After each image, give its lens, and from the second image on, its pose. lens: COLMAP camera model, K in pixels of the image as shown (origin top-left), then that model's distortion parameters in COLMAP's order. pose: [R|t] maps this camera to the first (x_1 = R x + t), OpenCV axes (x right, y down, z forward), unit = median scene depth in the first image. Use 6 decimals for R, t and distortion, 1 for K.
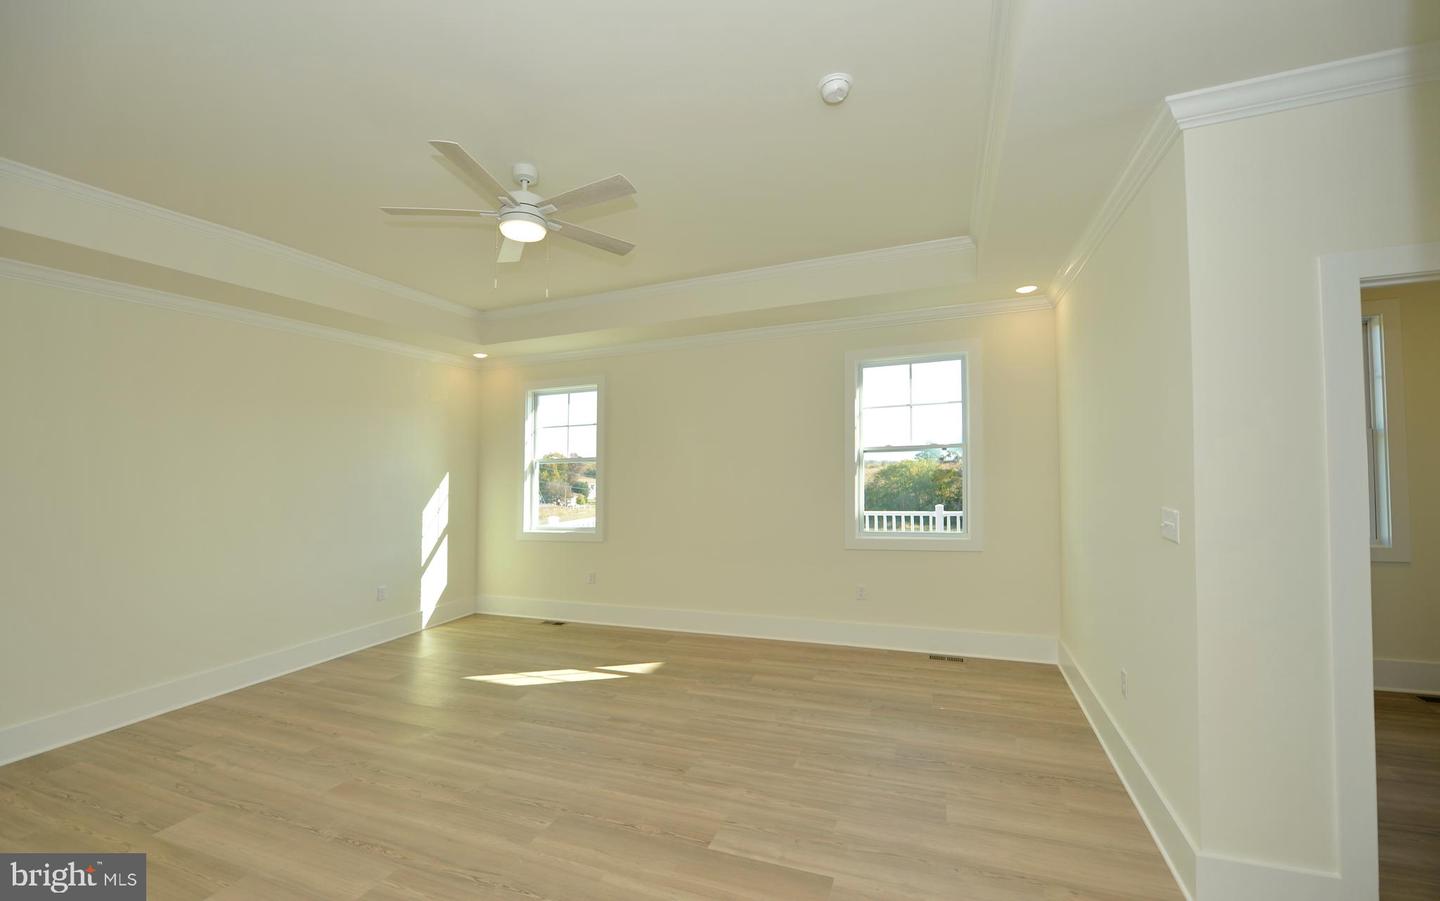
lens RADIAL K [[597.4, 0, 720.0], [0, 597.4, 450.5], [0, 0, 1]] dist [-0.012128, -0.000163]
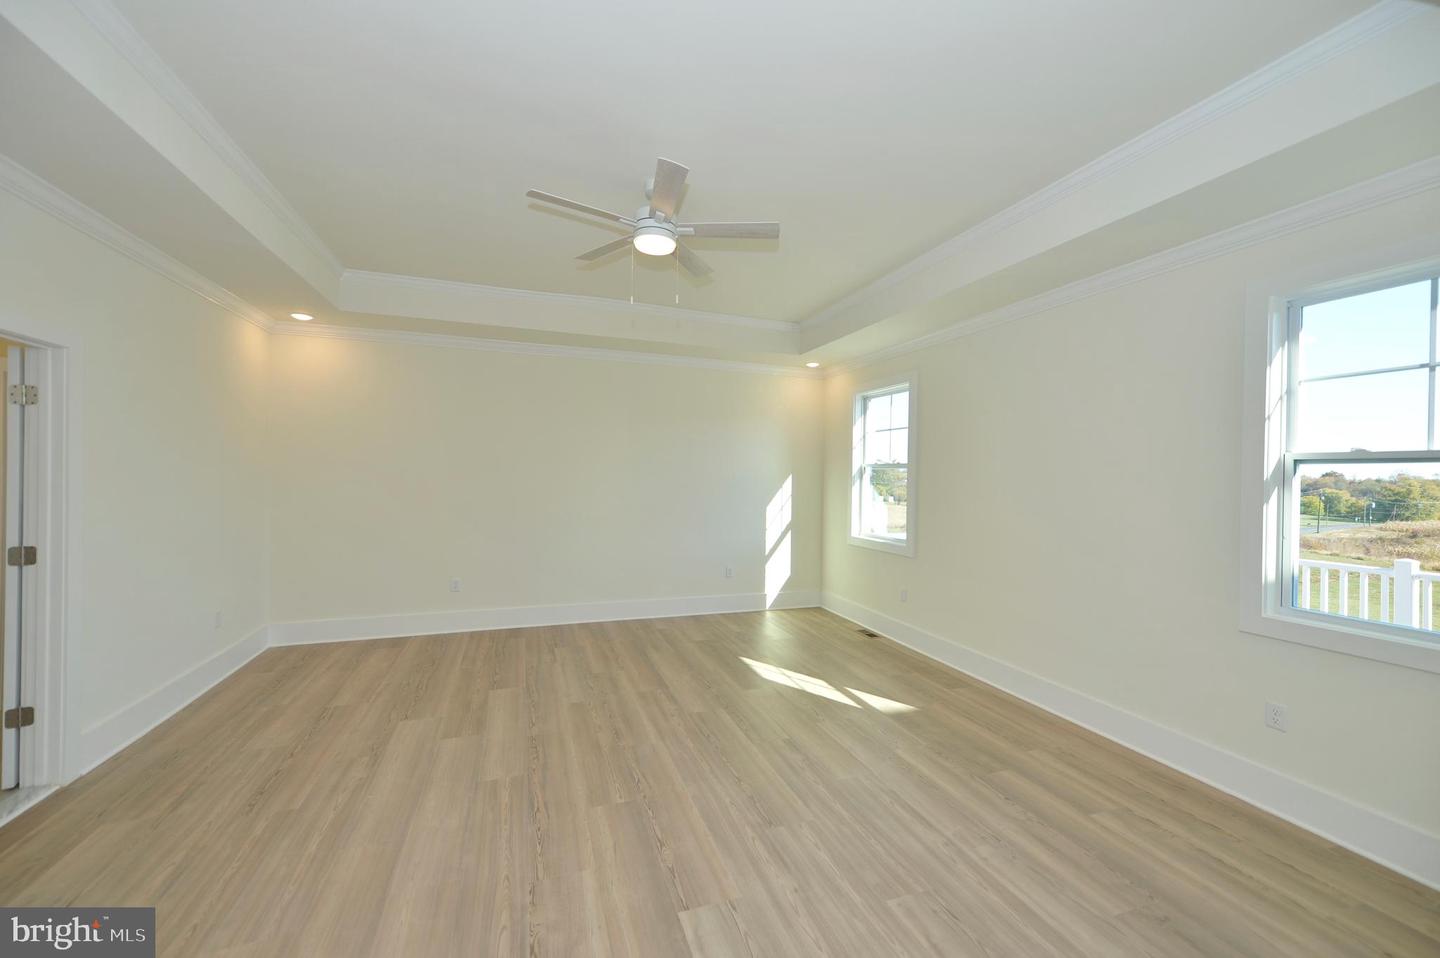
lens RADIAL K [[564.3, 0, 698.5], [0, 564.3, 475.9], [0, 0, 1]] dist [0.011579, -0.000208]
pose [[0.628555, 0.038328, -0.776820, 0.319027], [-0.012316, 0.999150, 0.039332, 0.000233], [0.777667, -0.015155, 0.628493, 0.264919]]
